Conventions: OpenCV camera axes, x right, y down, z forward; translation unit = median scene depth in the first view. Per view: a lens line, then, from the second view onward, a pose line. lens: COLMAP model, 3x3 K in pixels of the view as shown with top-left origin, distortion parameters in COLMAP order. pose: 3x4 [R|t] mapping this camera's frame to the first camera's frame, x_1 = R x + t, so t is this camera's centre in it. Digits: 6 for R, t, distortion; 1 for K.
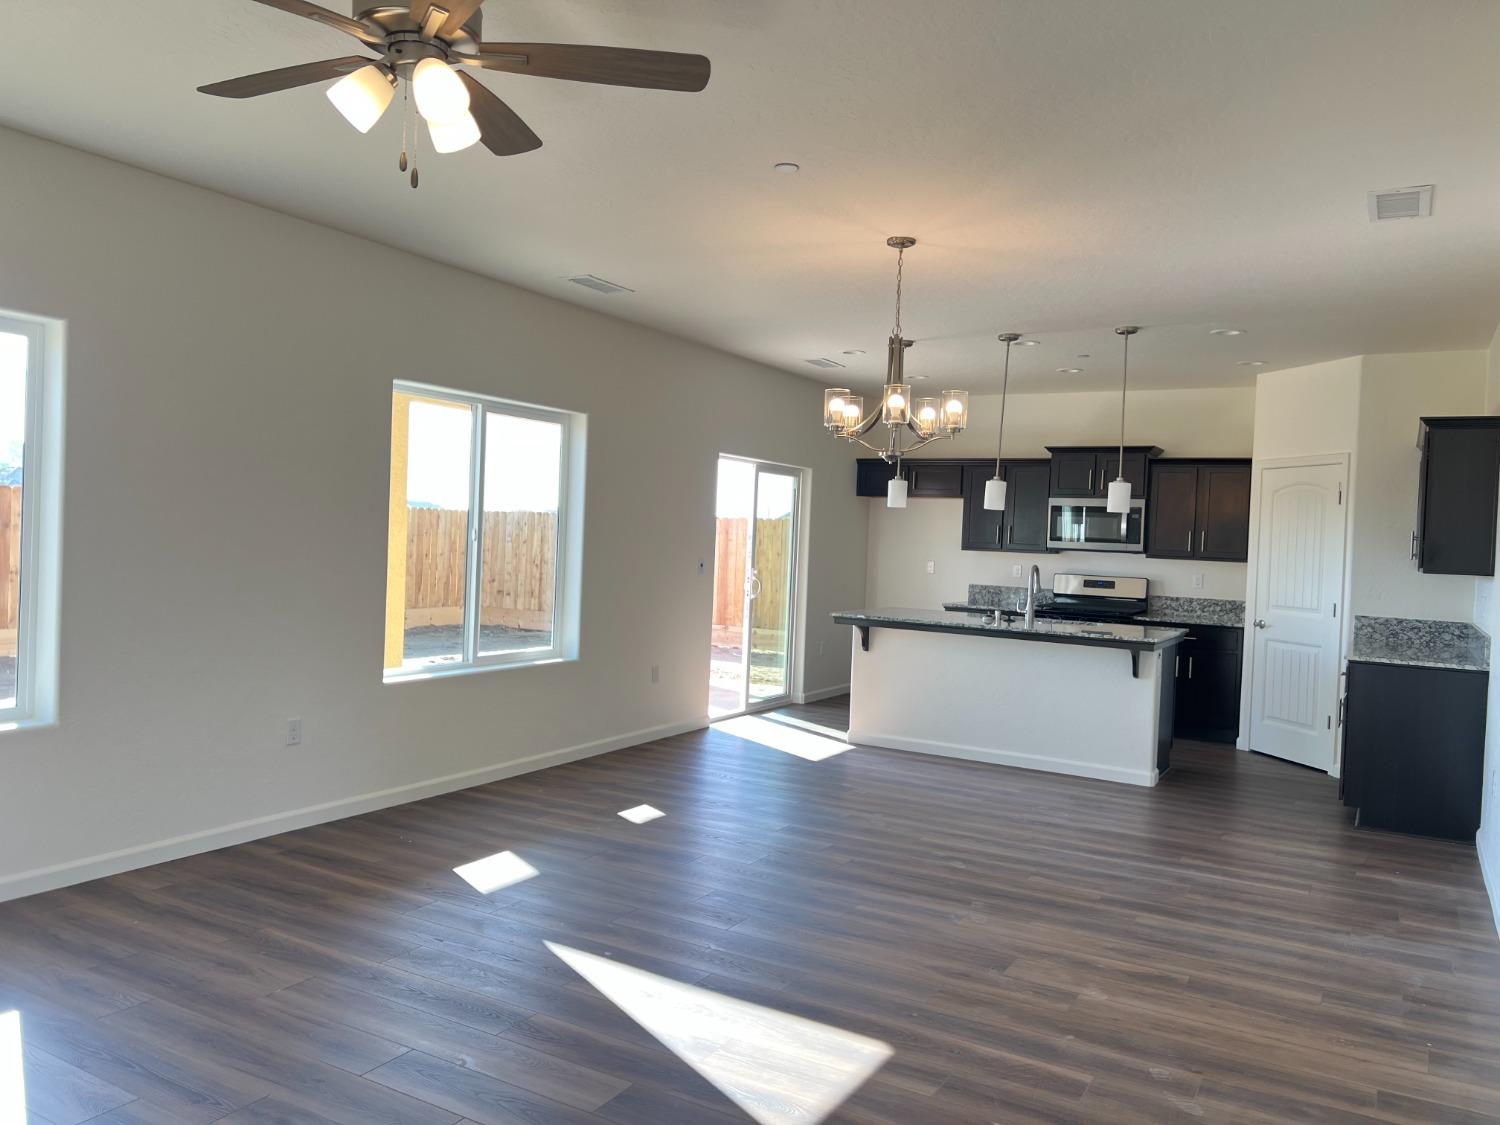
lens RADIAL K [[1124.0, 0, 748.5], [0, 1124.0, 557.6], [0, 0, 1]] dist [0.006310, 0.000591]
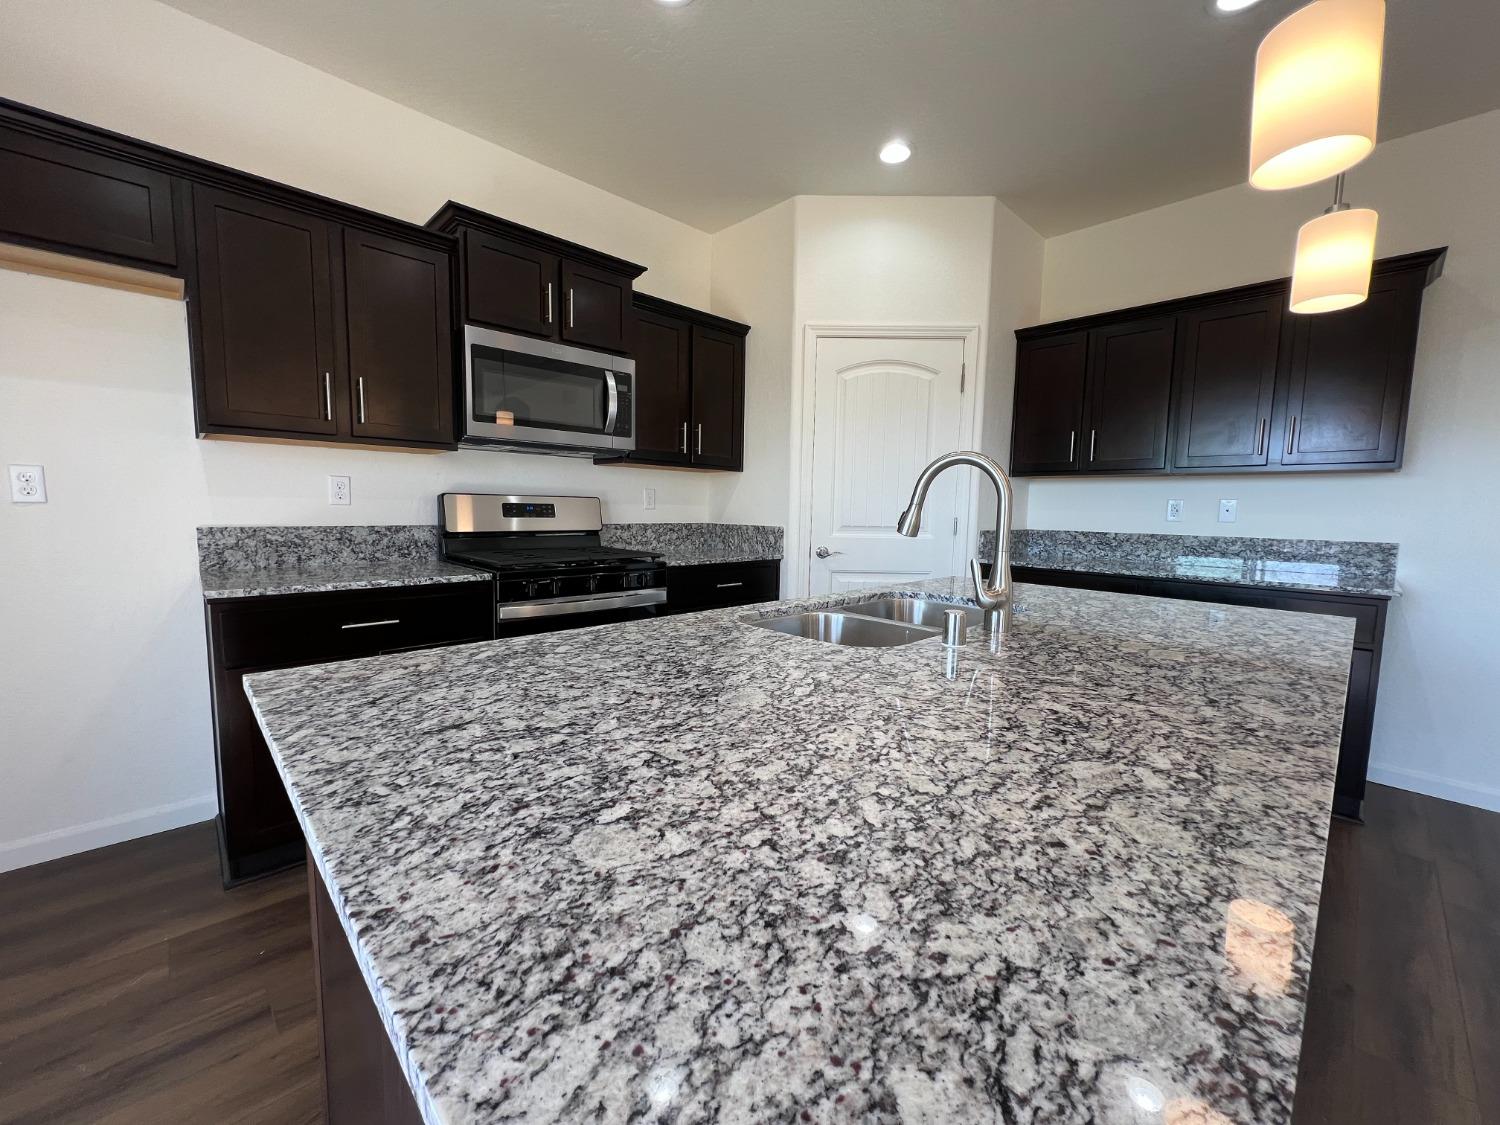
lens RADIAL K [[599.5, 0, 754.2], [0, 599.5, 556.5], [0, 0, 1]] dist [-0.000499, -0.000013]
pose [[0.266160, -0.120348, 0.956386, 0.054984], [0.008166, 0.992421, 0.122610, 0.011003], [-0.963894, -0.024824, 0.265126, 0.825052]]
